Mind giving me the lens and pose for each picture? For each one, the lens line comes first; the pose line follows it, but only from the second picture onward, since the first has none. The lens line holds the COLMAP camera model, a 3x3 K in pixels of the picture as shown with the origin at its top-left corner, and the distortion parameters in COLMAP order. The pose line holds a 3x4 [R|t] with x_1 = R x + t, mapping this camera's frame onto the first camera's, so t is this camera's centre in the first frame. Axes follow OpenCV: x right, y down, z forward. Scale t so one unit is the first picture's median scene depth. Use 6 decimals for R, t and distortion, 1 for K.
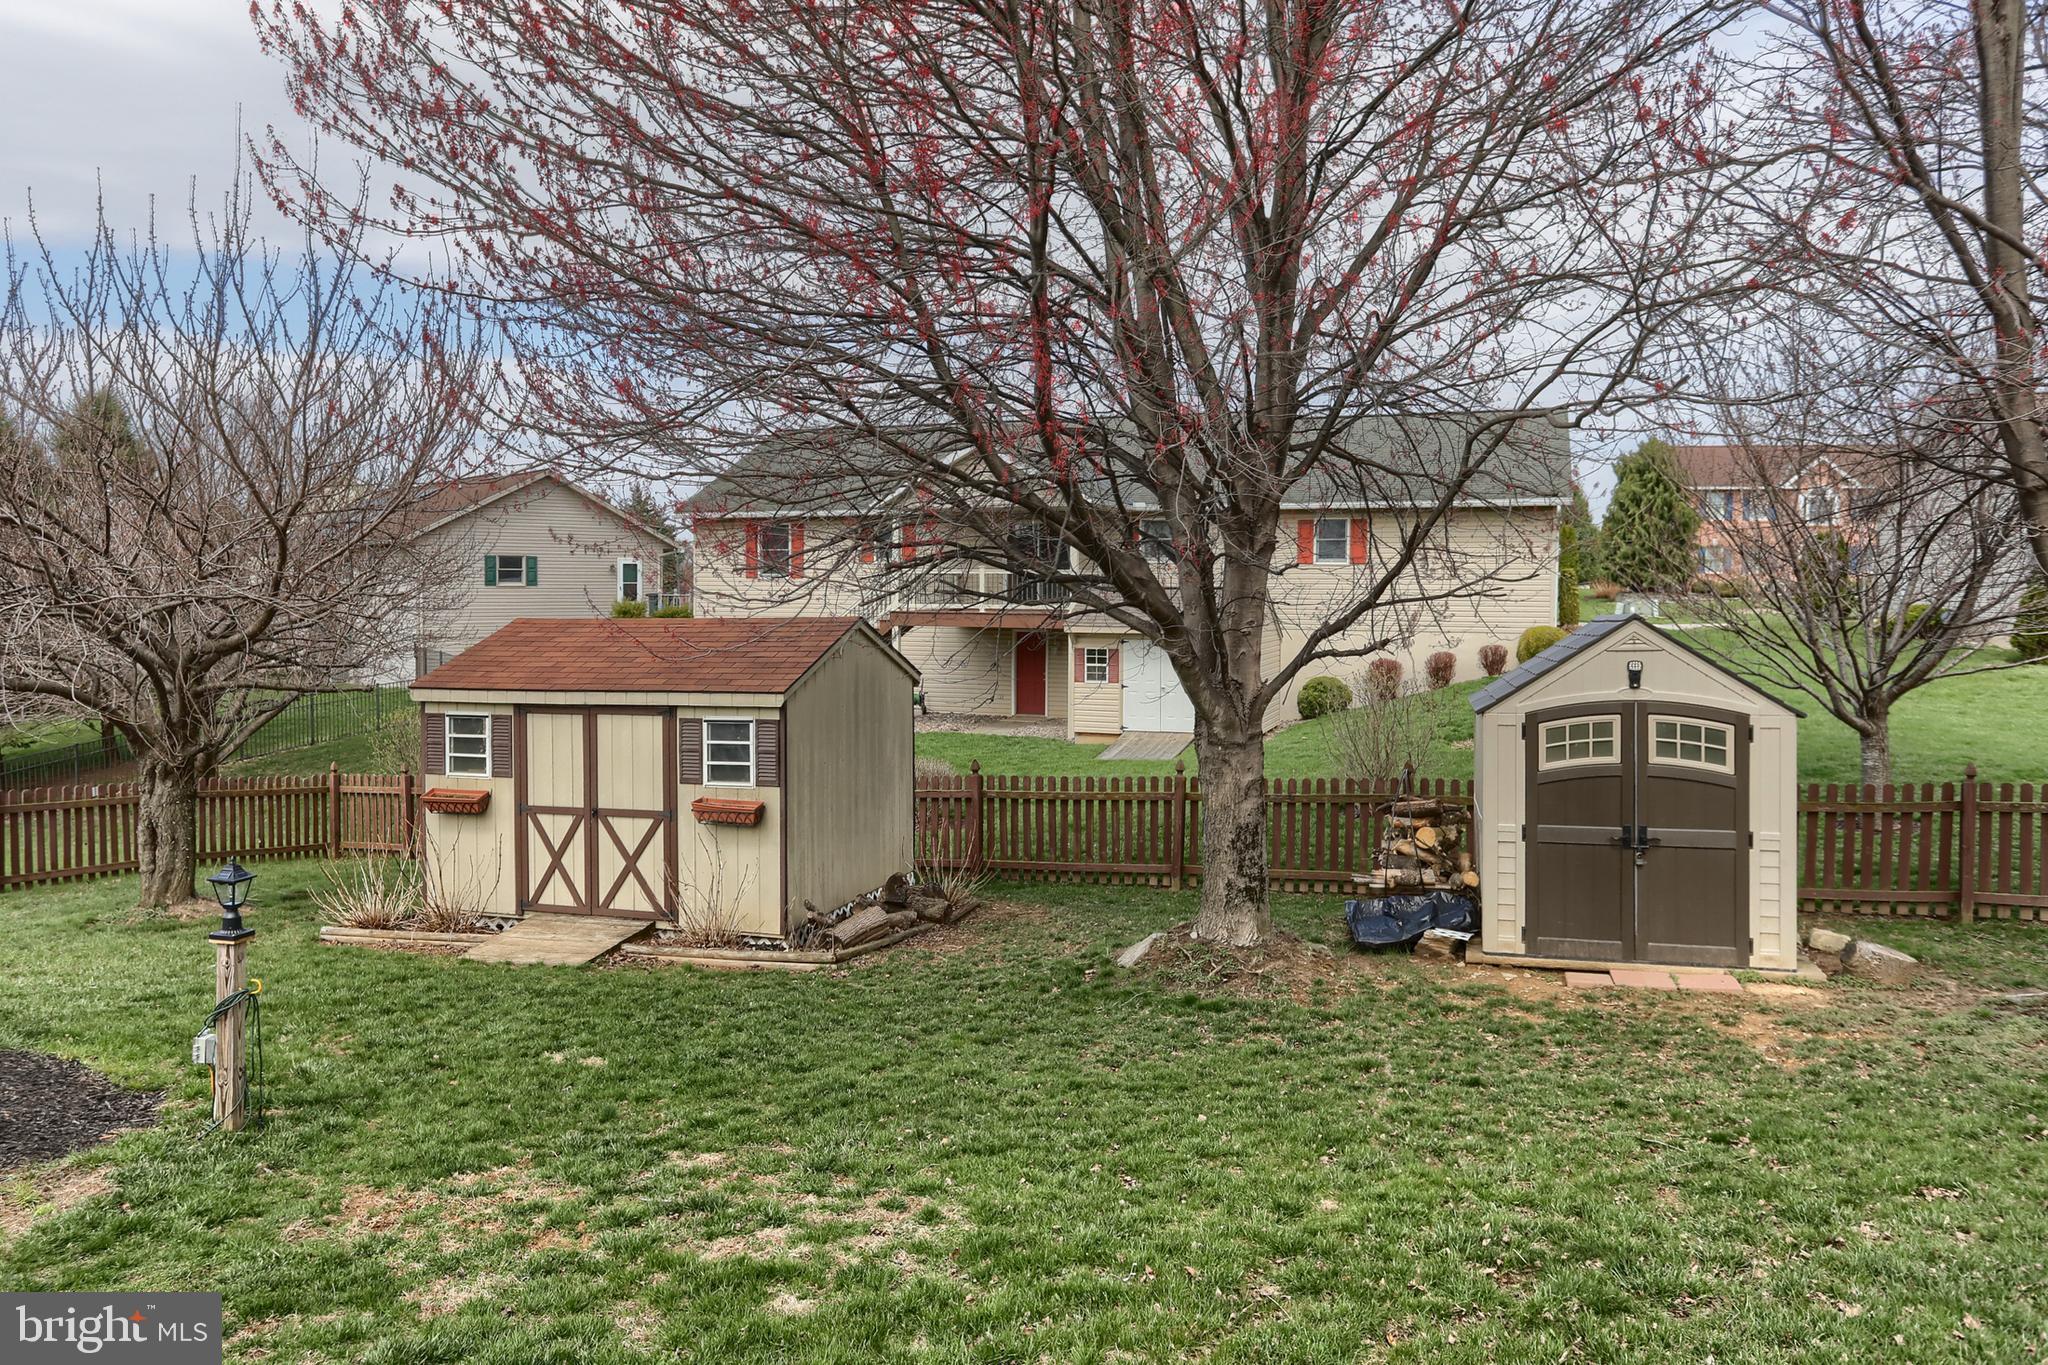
lens RADIAL K [[1404.3, 0, 1019.4], [0, 1404.3, 613.7], [0, 0, 1]] dist [-0.058122, 0.048308]
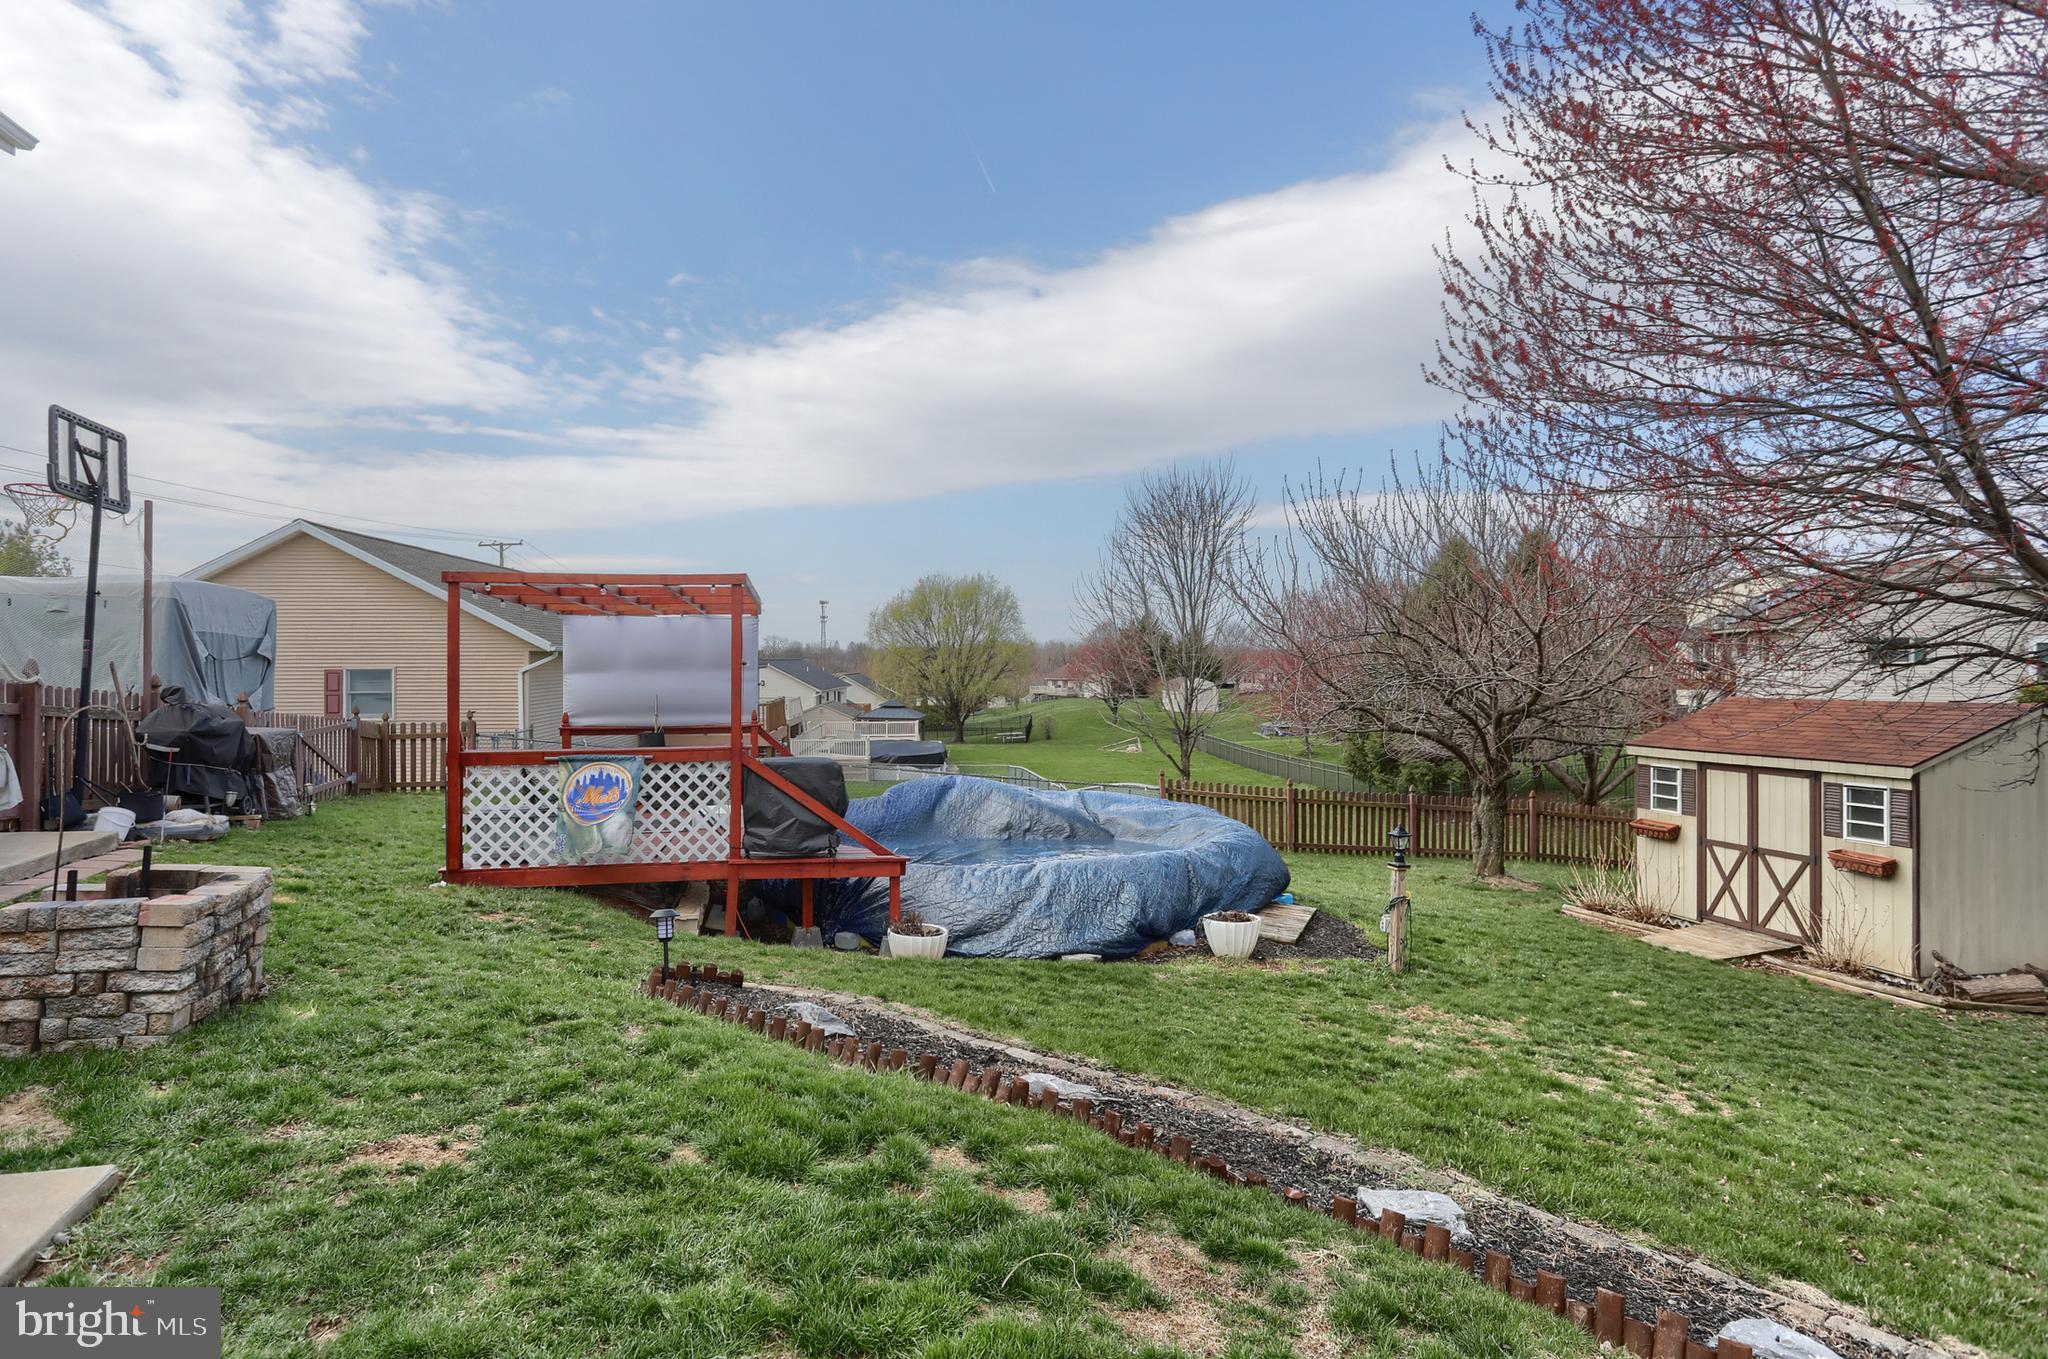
lens RADIAL K [[1147.7, 0, 1015.8], [0, 1147.7, 648.6], [0, 0, 1]] dist [-0.000318, 0.000433]
pose [[0.492502, -0.010850, -0.870243, 0.285914], [-0.016985, 0.999612, -0.022076, -0.007929], [0.870145, 0.025654, 0.492127, -0.115087]]
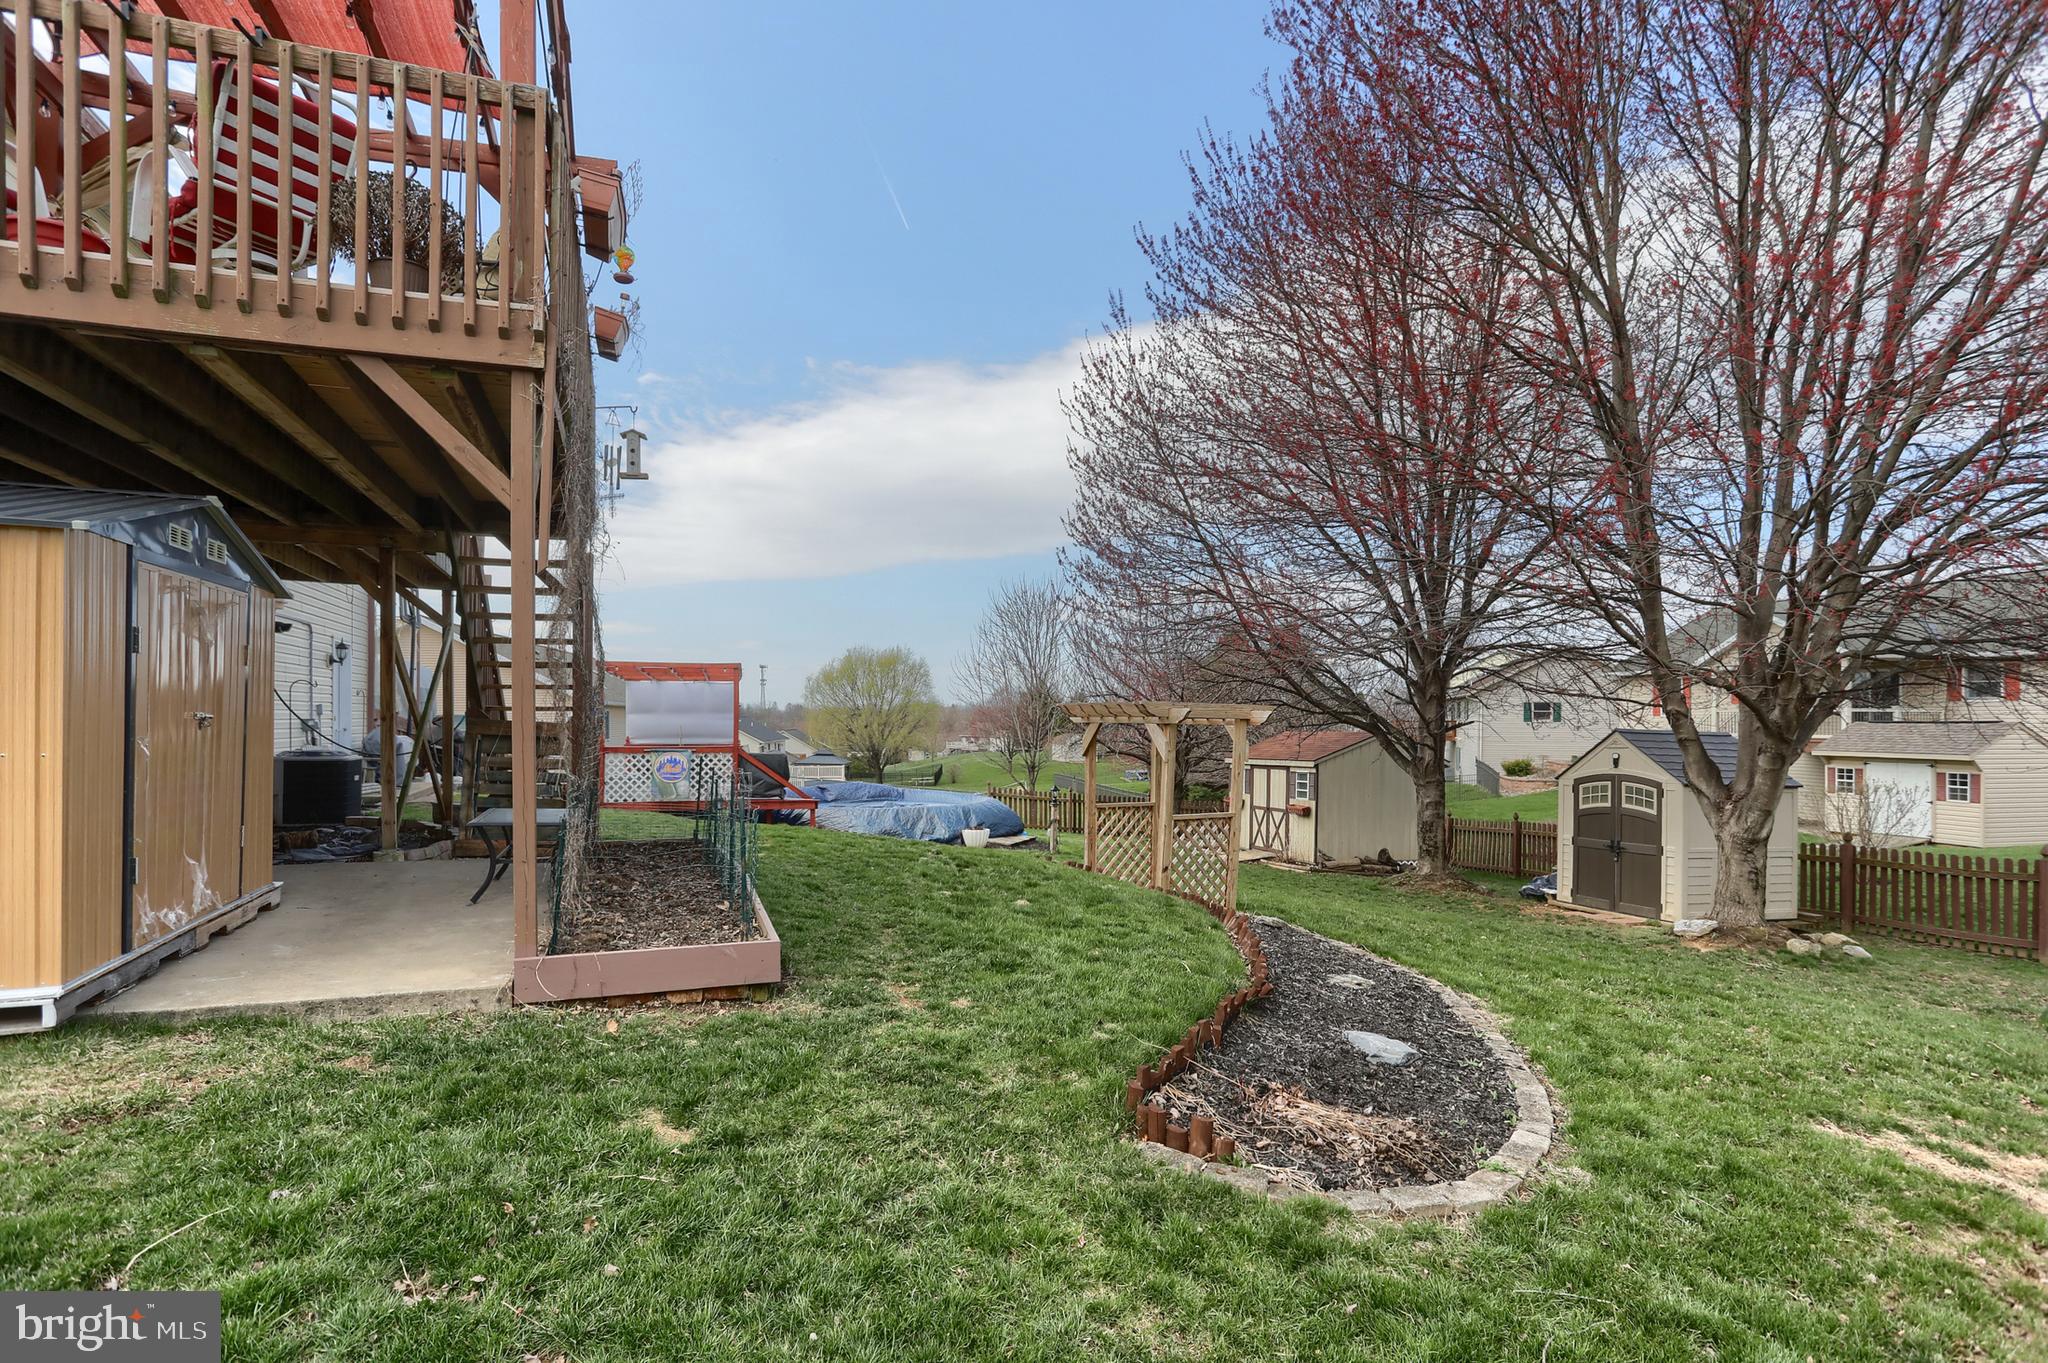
lens RADIAL K [[1019.8, 0, 1030.8], [0, 1019.8, 671.8], [0, 0, 1]] dist [-0.063907, 0.039697]
pose [[0.569720, -0.038628, -0.820931, 0.958885], [-0.021186, 0.997873, -0.061657, 0.020948], [0.821566, 0.052519, 0.567689, -0.383406]]
